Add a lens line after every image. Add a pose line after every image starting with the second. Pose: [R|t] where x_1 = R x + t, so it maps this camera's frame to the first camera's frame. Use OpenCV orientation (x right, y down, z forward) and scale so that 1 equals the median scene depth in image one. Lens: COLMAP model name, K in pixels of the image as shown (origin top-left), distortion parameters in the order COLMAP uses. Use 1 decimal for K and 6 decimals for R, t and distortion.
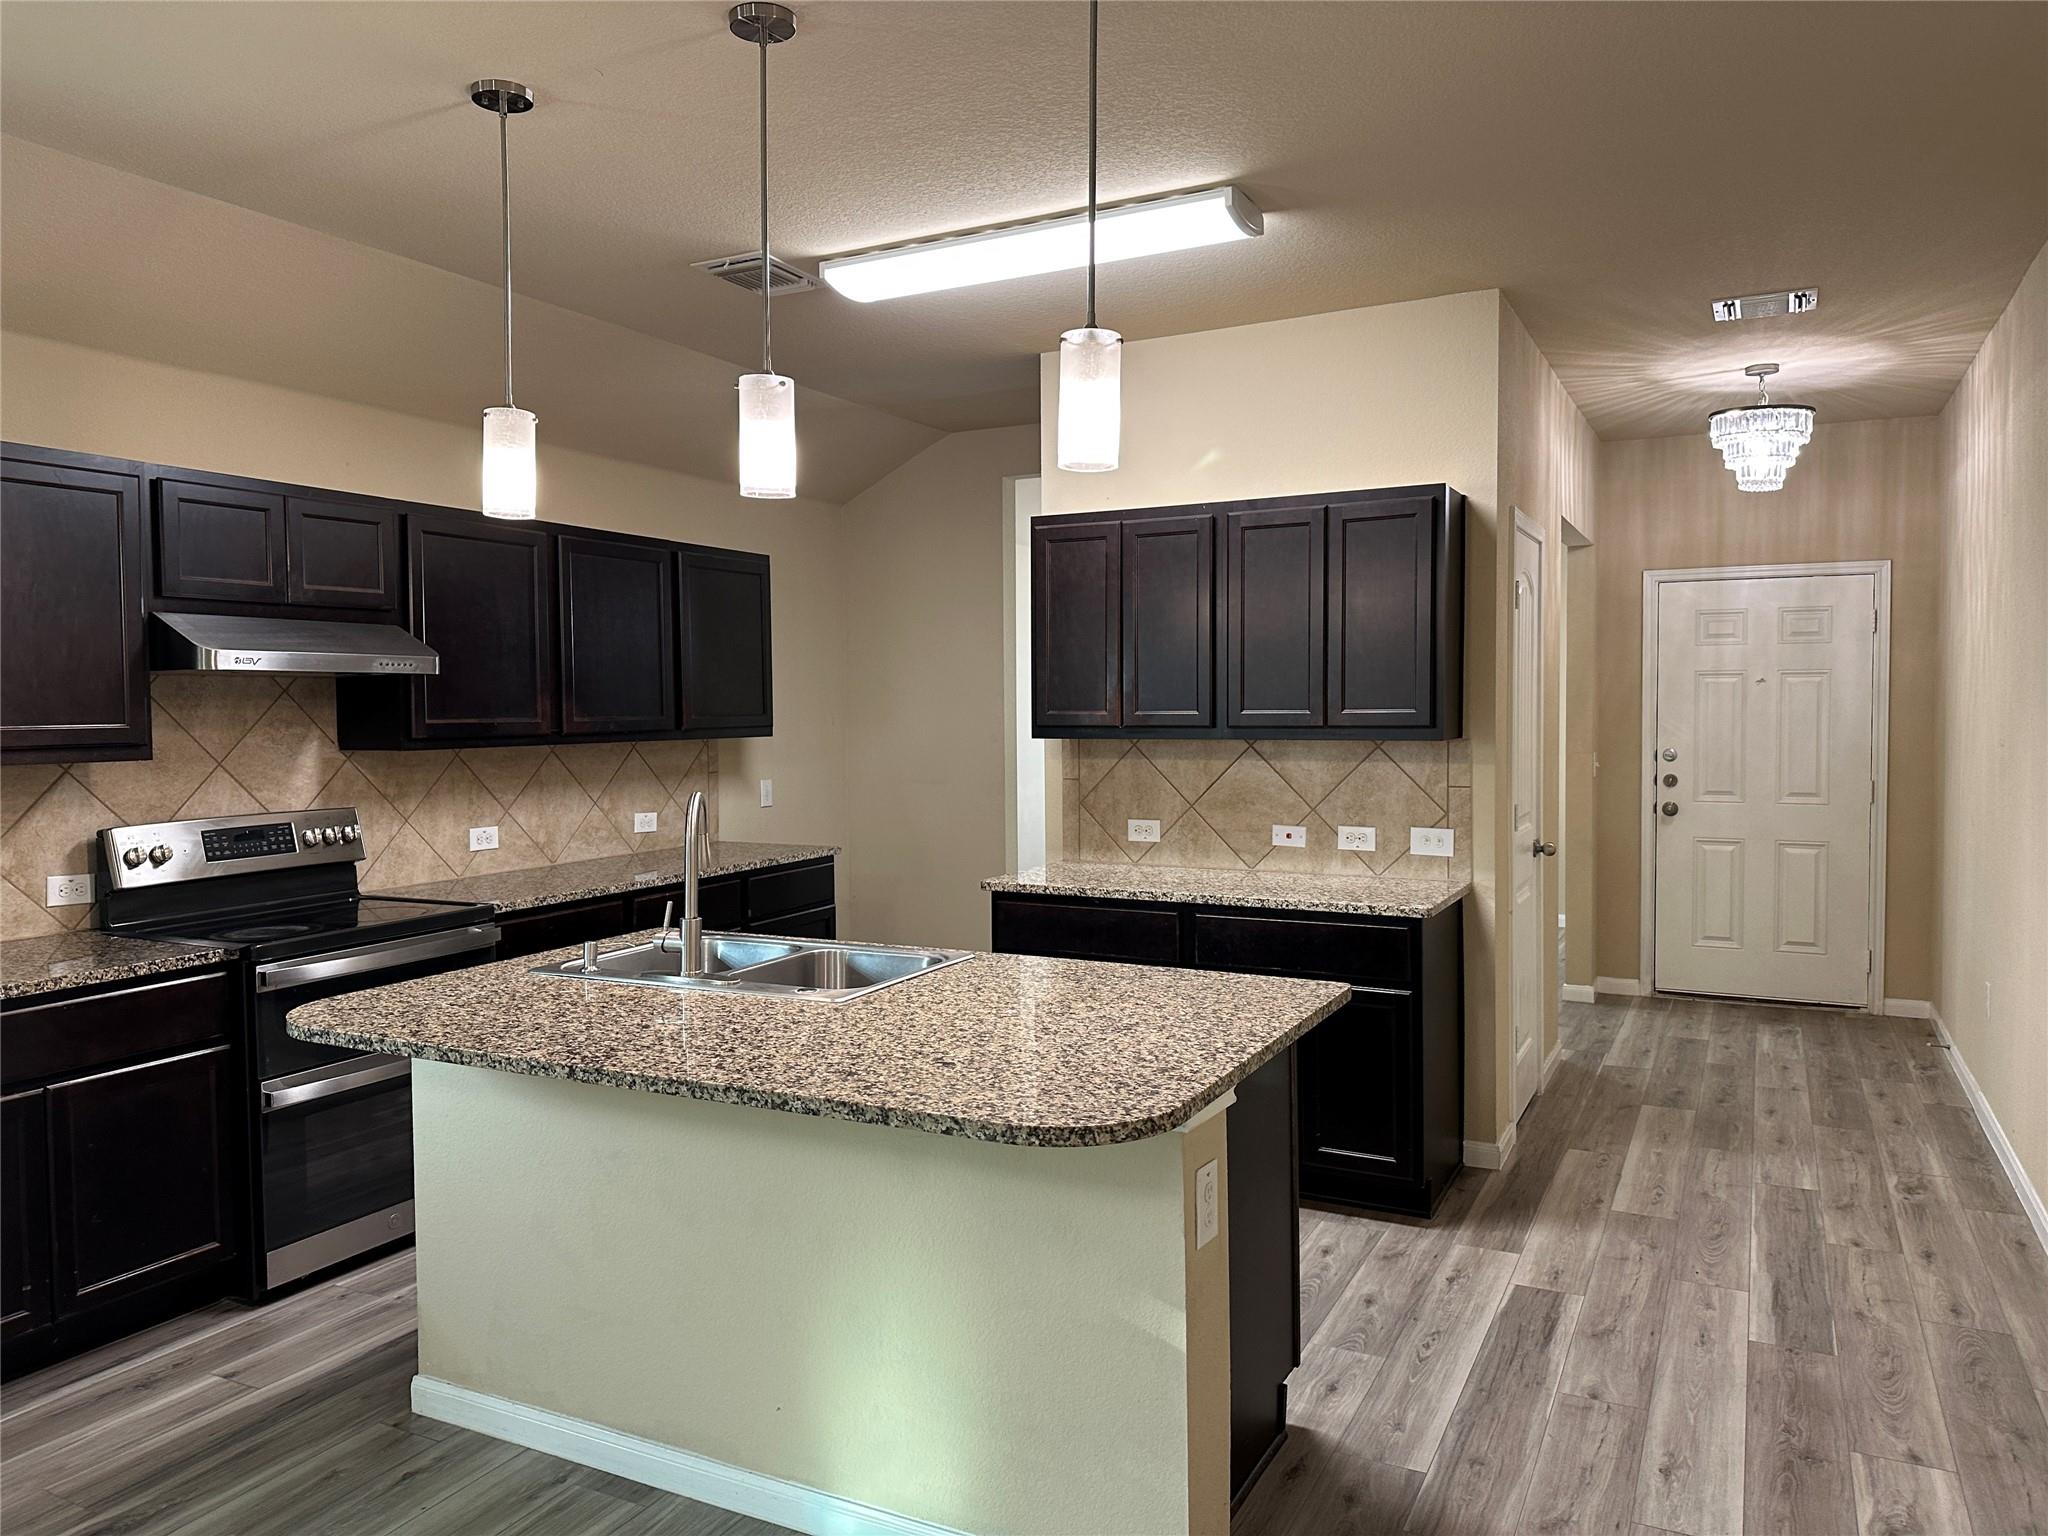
lens RADIAL K [[1435.8, 0, 1023.4], [0, 1435.8, 736.0], [0, 0, 1]] dist [0.067005, -0.073601]
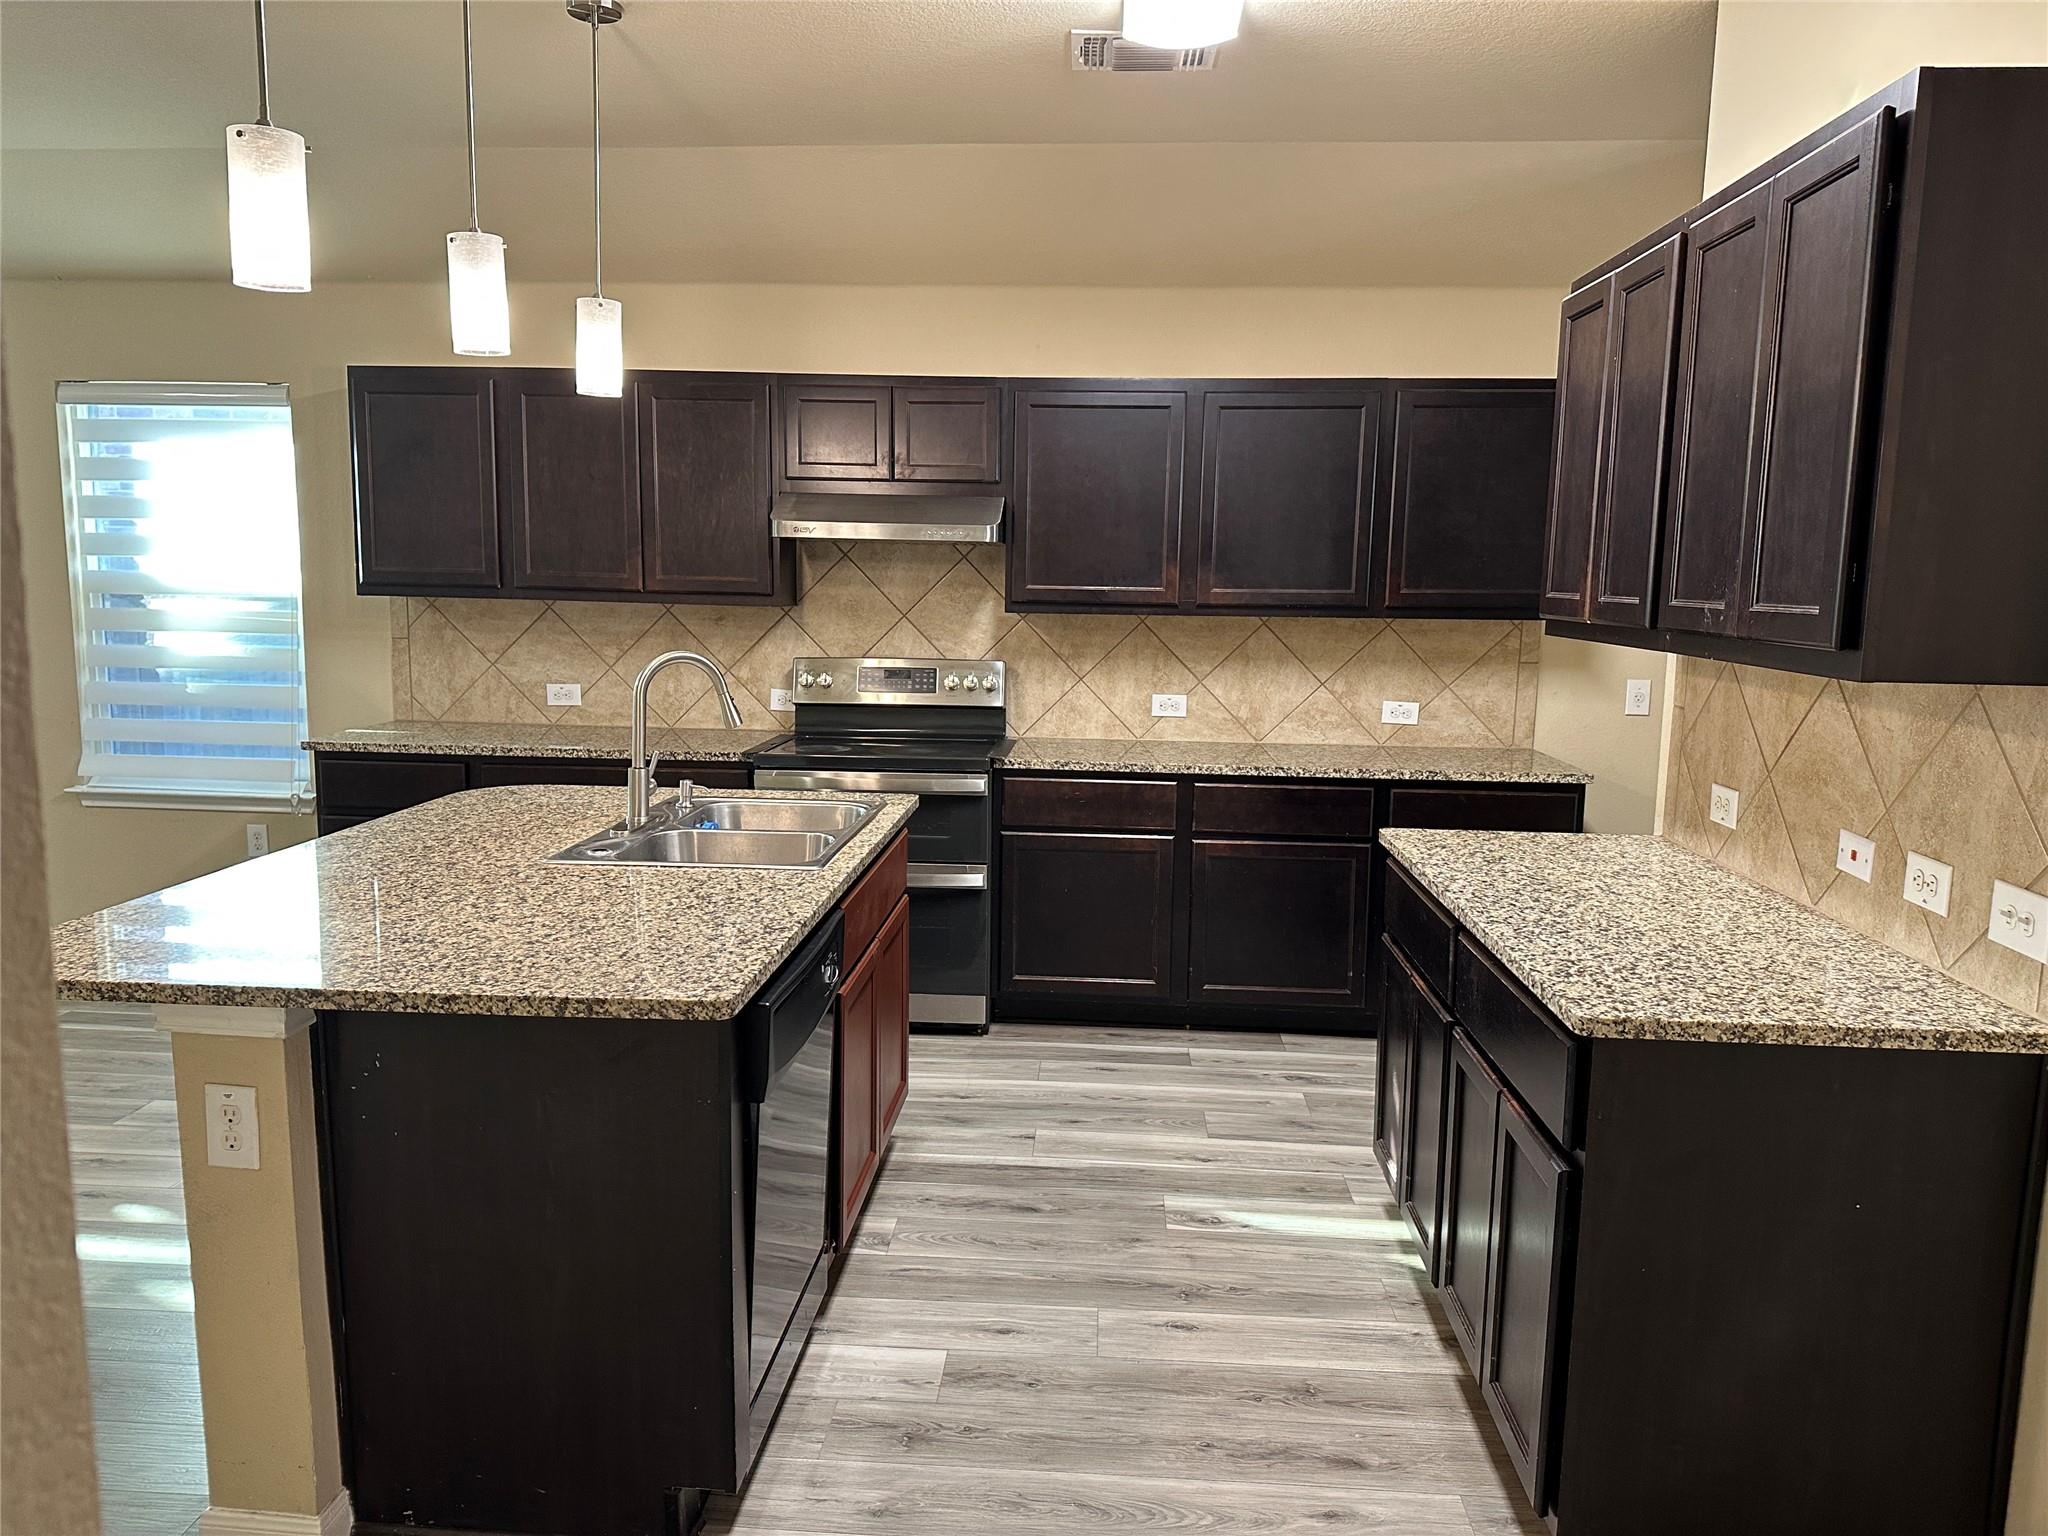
lens RADIAL K [[1435.8, 0, 1015.9], [0, 1435.8, 761.5], [0, 0, 1]] dist [0.067005, -0.073601]
pose [[0.397625, 0.136232, -0.907378, 0.535926], [-0.041828, 0.990579, 0.130395, -0.018375], [0.916594, -0.013895, 0.399577, 0.528168]]
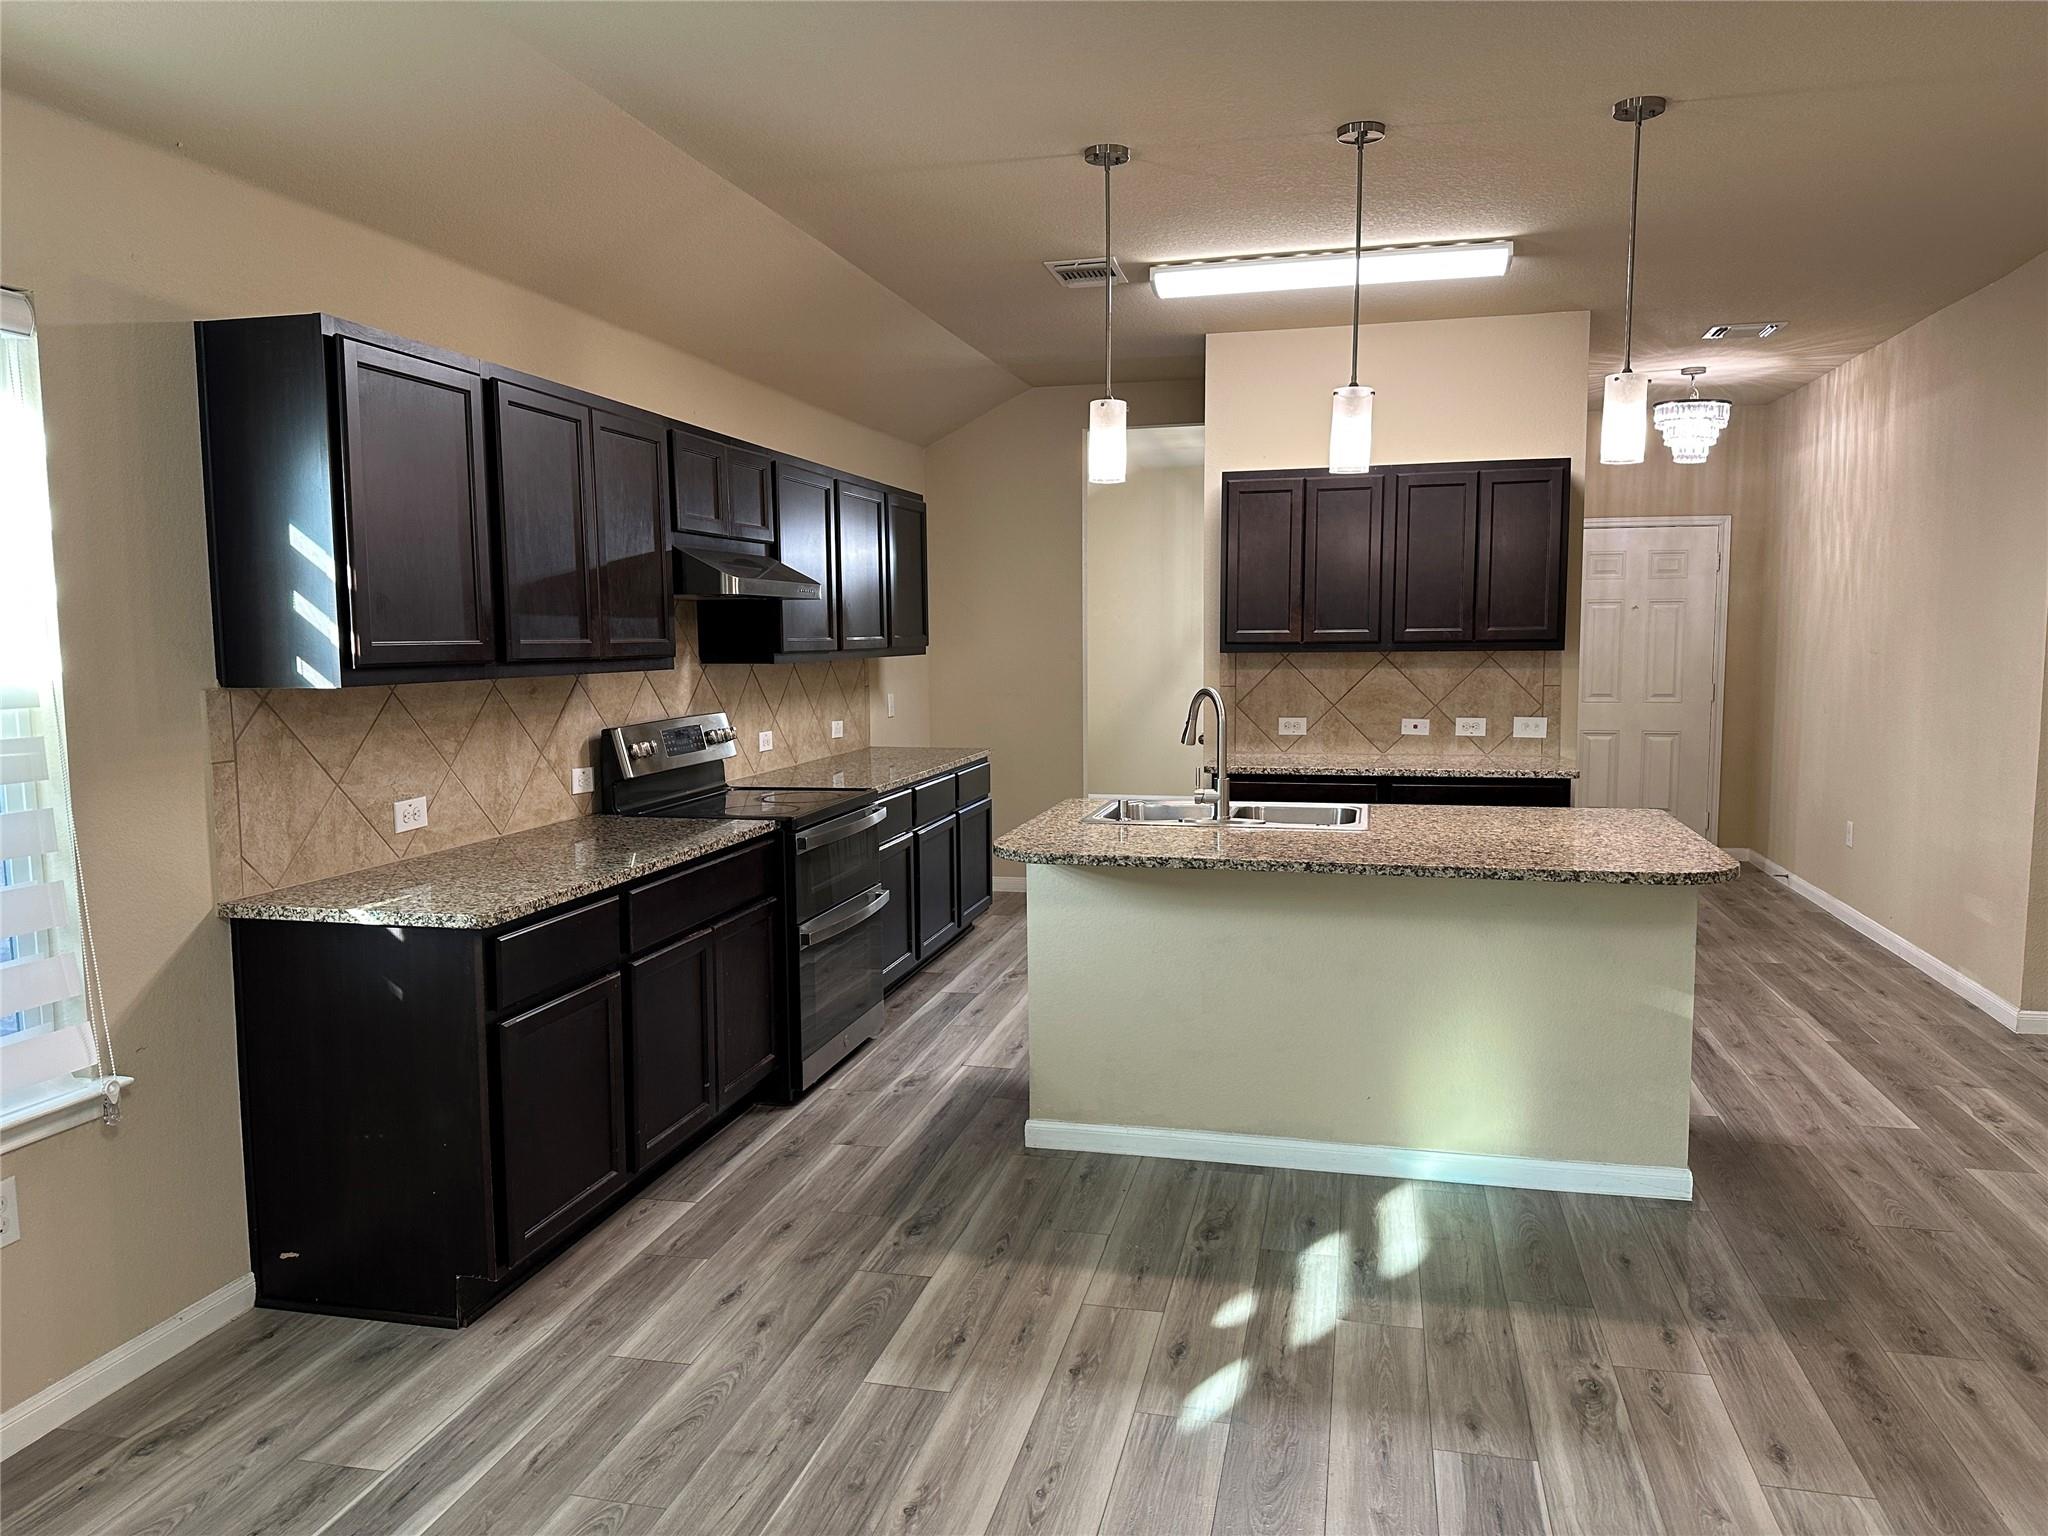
lens RADIAL K [[1435.8, 0, 1031.3], [0, 1435.8, 755.2], [0, 0, 1]] dist [0.067005, -0.073601]
pose [[0.969695, -0.021746, 0.243350, -0.473965], [0.006287, 0.997922, 0.064124, 0.009834], [-0.244239, -0.060650, 0.967817, -0.177991]]
